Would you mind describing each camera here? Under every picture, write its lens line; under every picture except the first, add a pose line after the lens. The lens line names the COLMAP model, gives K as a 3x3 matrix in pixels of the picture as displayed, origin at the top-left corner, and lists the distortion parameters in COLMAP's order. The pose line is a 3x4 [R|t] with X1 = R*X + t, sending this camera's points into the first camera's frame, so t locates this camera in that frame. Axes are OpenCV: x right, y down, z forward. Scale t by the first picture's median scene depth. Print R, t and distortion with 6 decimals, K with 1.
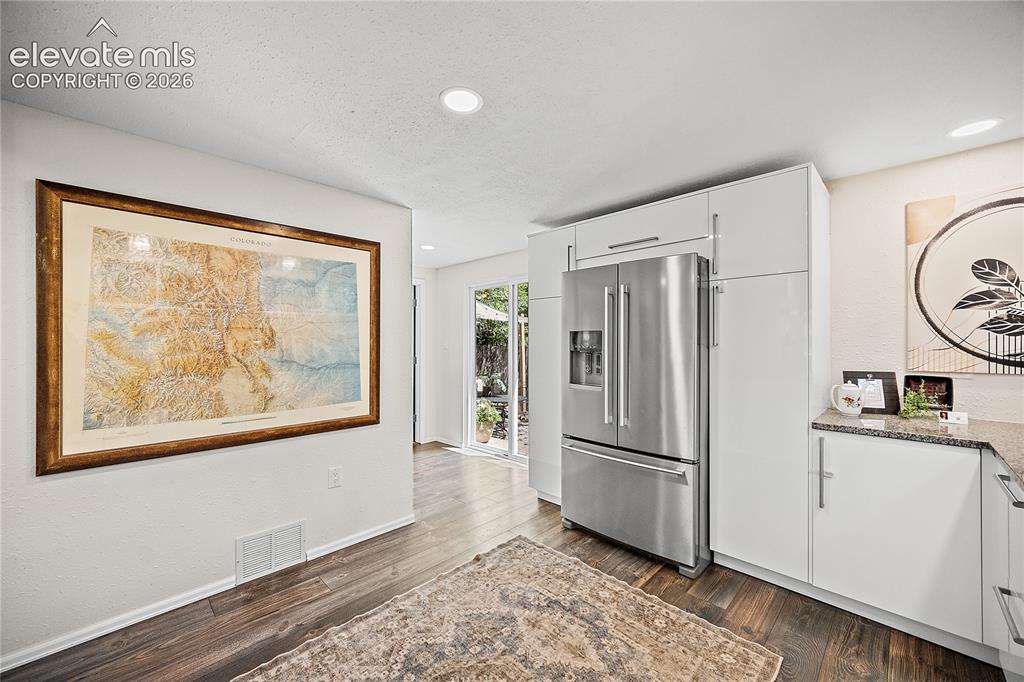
lens RADIAL K [[401.3, 0, 508.7], [0, 401.3, 339.9], [0, 0, 1]] dist [-0.001855, 0.000355]
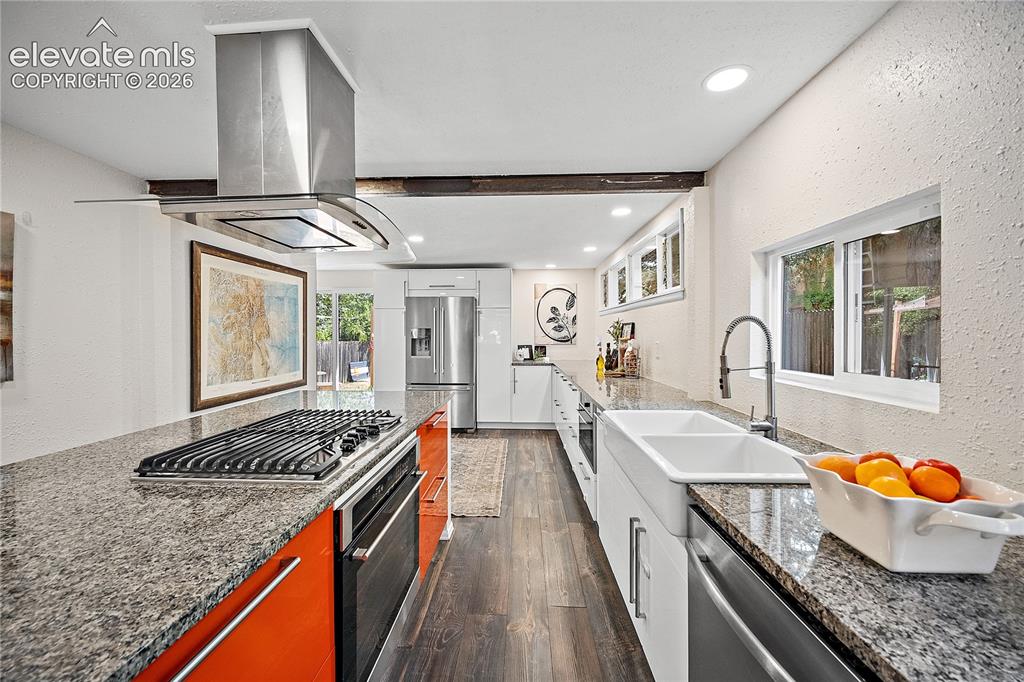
lens RADIAL K [[403.7, 0, 506.1], [0, 403.7, 338.5], [0, 0, 1]] dist [-0.000509, -0.000394]
pose [[0.735639, -0.008337, 0.677322, -1.057327], [-0.003223, 0.999870, 0.015807, -0.007057], [-0.677366, -0.013811, 0.735517, -0.930735]]
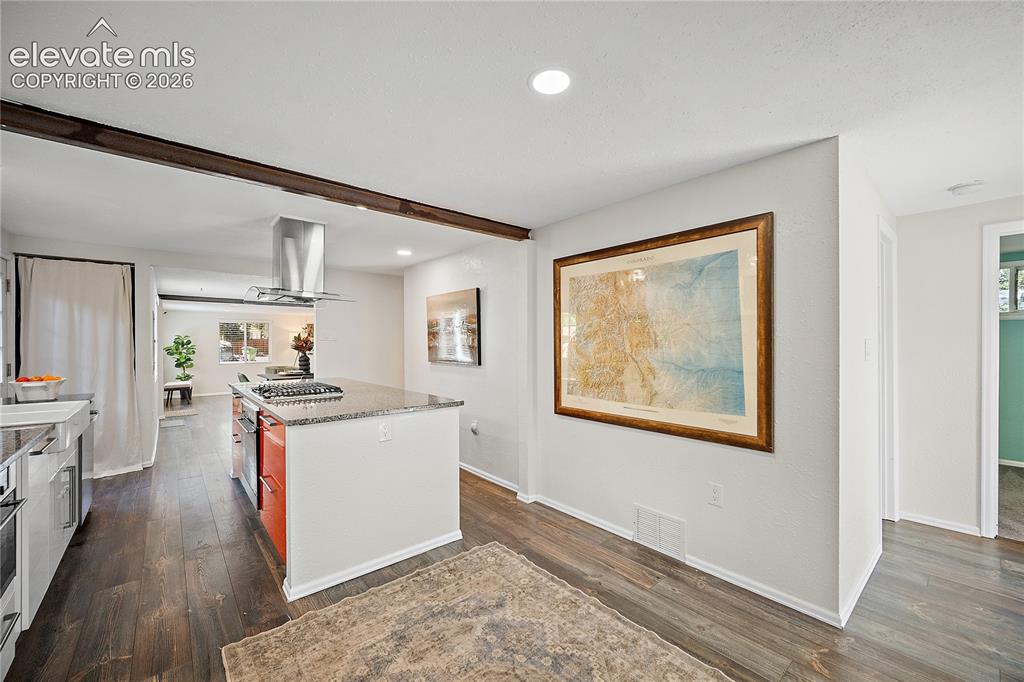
lens RADIAL K [[406.6, 0, 507.8], [0, 406.6, 343.6], [0, 0, 1]] dist [-0.000758, -0.000016]
pose [[-0.082486, -0.000052, -0.996592, 0.611248], [0.005722, 0.999983, -0.000526, 0.001981], [0.996576, -0.005746, -0.082485, 0.726613]]
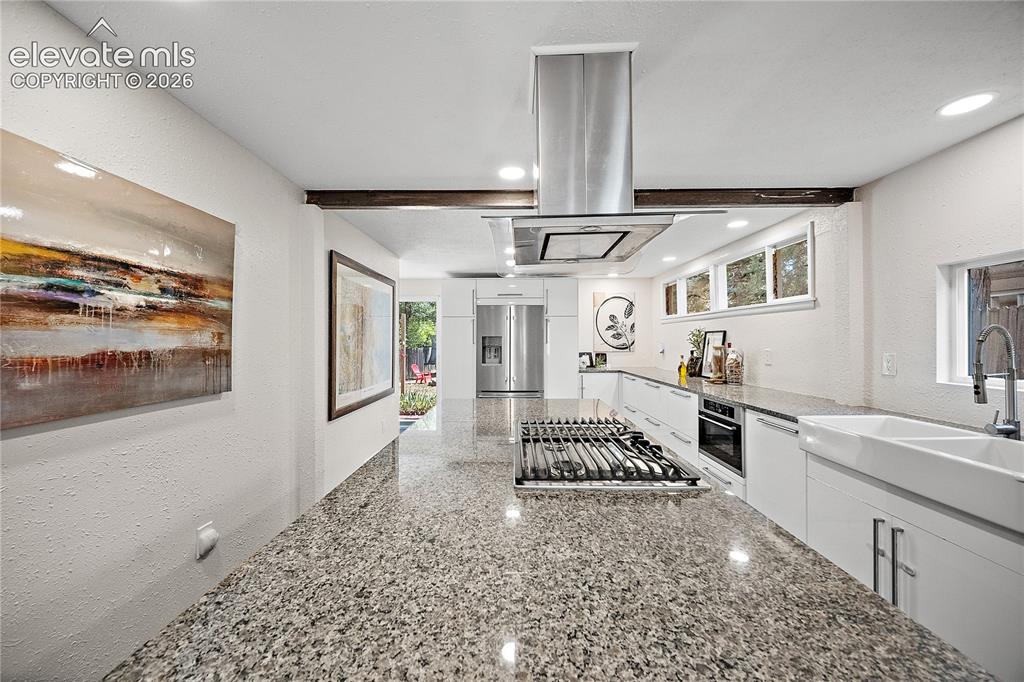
lens RADIAL K [[401.3, 0, 508.7], [0, 401.3, 339.9], [0, 0, 1]] dist [-0.001855, 0.000355]
pose [[0.713225, -0.000431, 0.700935, -1.431434], [-0.001052, 0.999998, 0.001686, -0.010838], [-0.700935, -0.001939, 0.713223, -0.598828]]
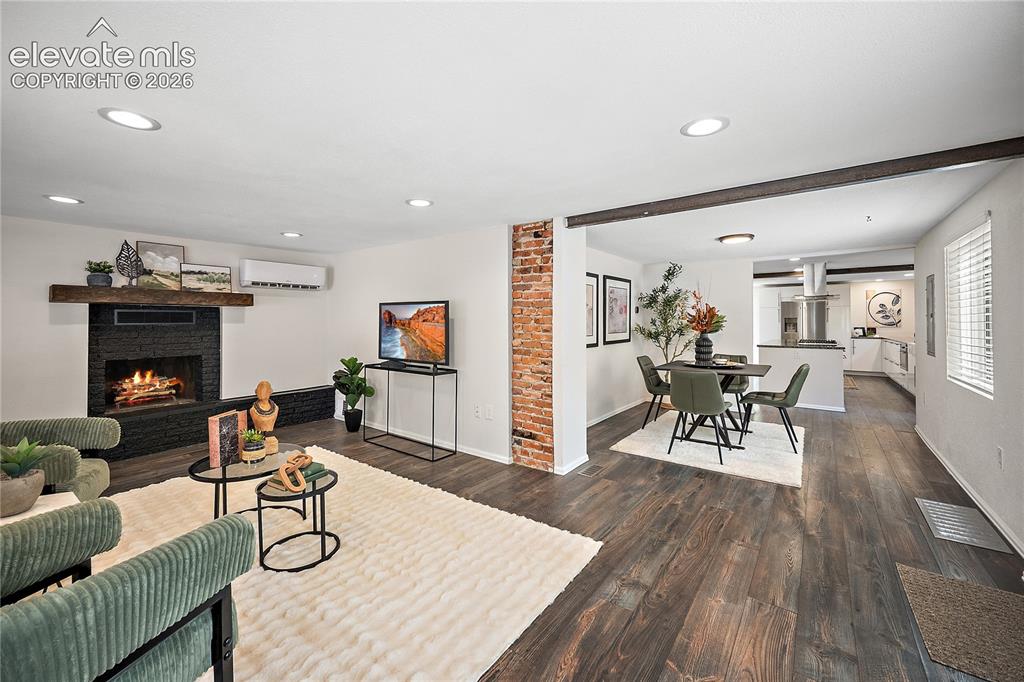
lens RADIAL K [[406.7, 0, 509.4], [0, 406.7, 318.5], [0, 0, 1]] dist [-0.001745, -0.000209]
pose [[0.990538, -0.000734, 0.137238, -3.739854], [0.001620, 0.999979, -0.006346, 0.003639], [-0.137231, 0.006509, 0.990518, -3.078848]]
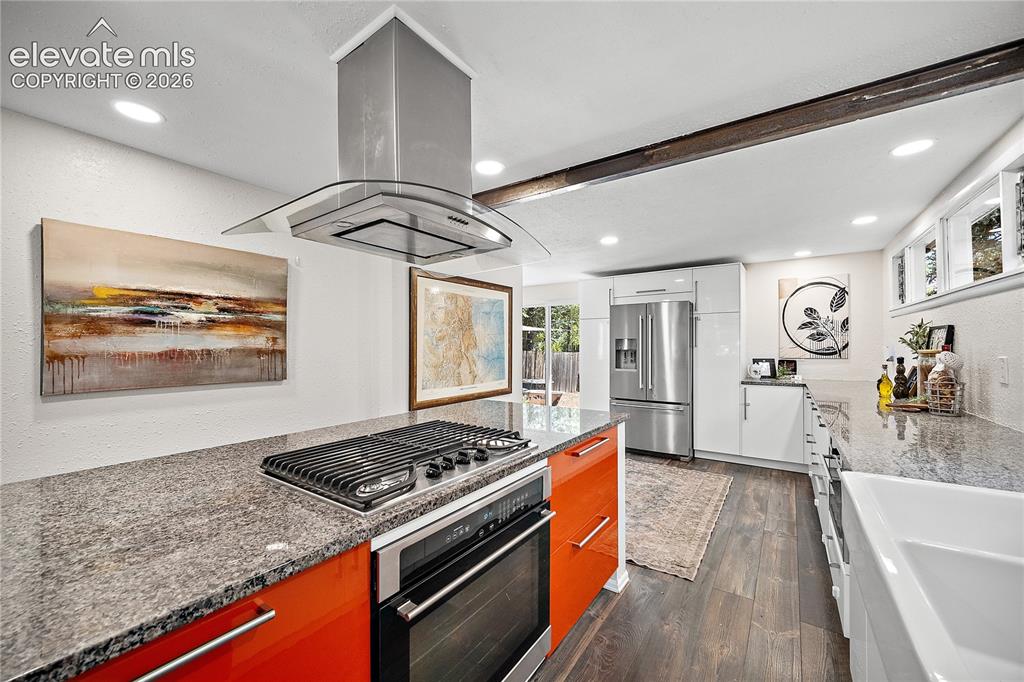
lens RADIAL K [[402.4, 0, 509.2], [0, 402.4, 345.3], [0, 0, 1]] dist [-0.001575, 0.000060]
pose [[0.984130, -0.003514, 0.177413, -0.811448], [0.002760, 0.999986, 0.004496, -0.003924], [-0.177427, -0.003935, 0.984126, -0.863394]]
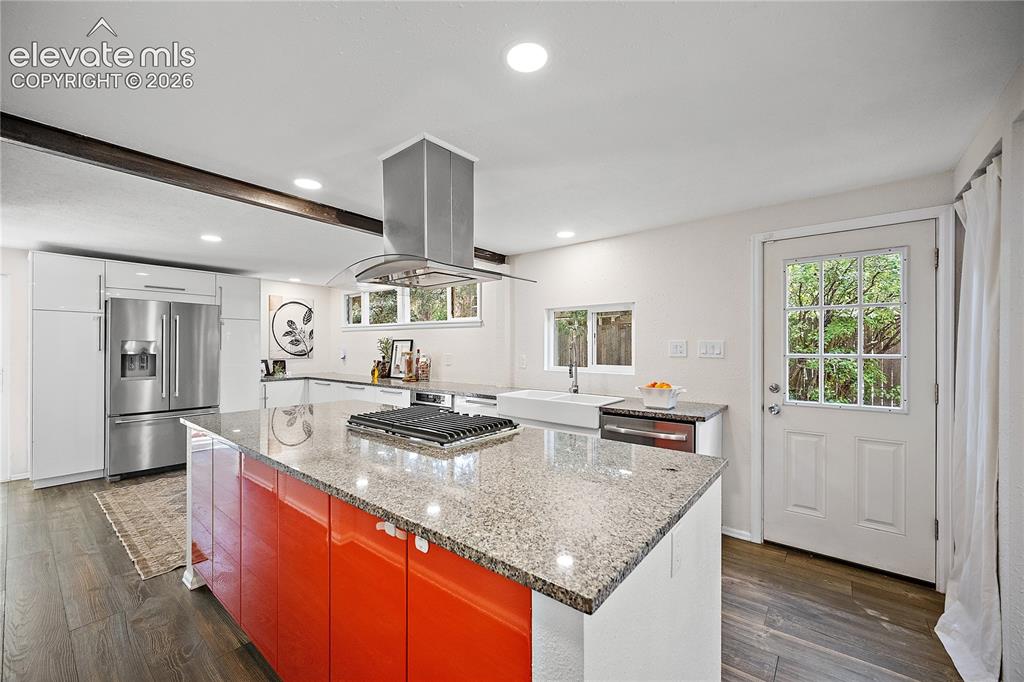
lens RADIAL K [[403.3, 0, 507.6], [0, 403.3, 347.4], [0, 0, 1]] dist [-0.001689, -0.000130]
pose [[-0.107298, -0.001049, 0.994226, -1.832327], [-0.007518, 0.999972, 0.000244, -0.011724], [-0.994198, -0.007449, -0.107303, -0.271382]]
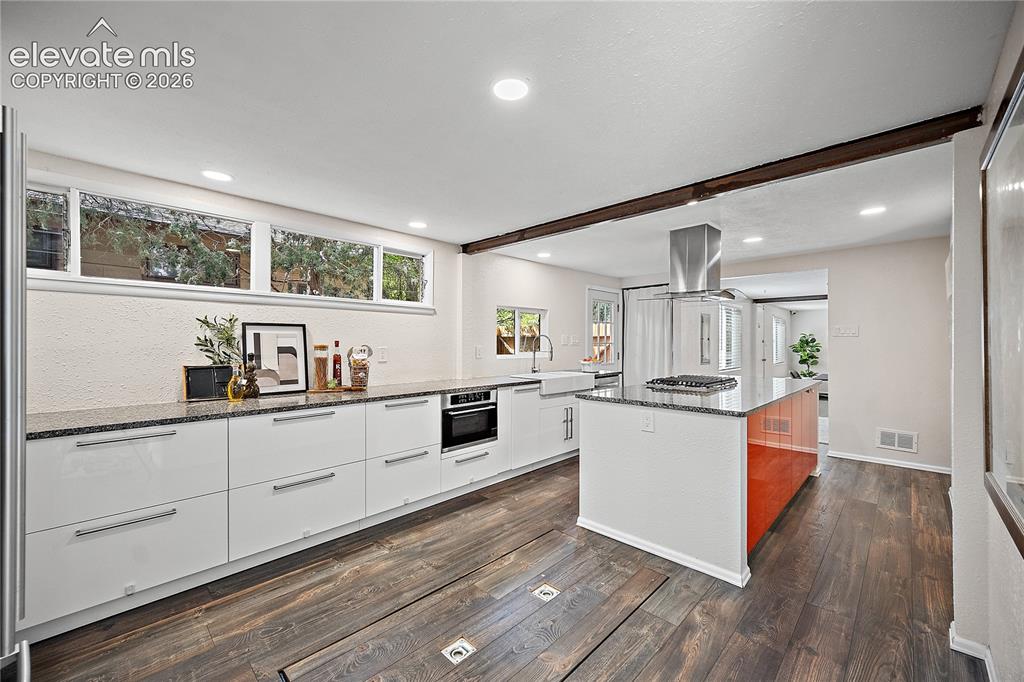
lens RADIAL K [[406.6, 0, 507.8], [0, 406.6, 343.6], [0, 0, 1]] dist [-0.000758, -0.000016]
pose [[-0.999977, -0.000958, -0.006775, -0.076375], [-0.000941, 0.999997, -0.002367, 0.016414], [0.006778, -0.002360, -0.999974, 1.476337]]
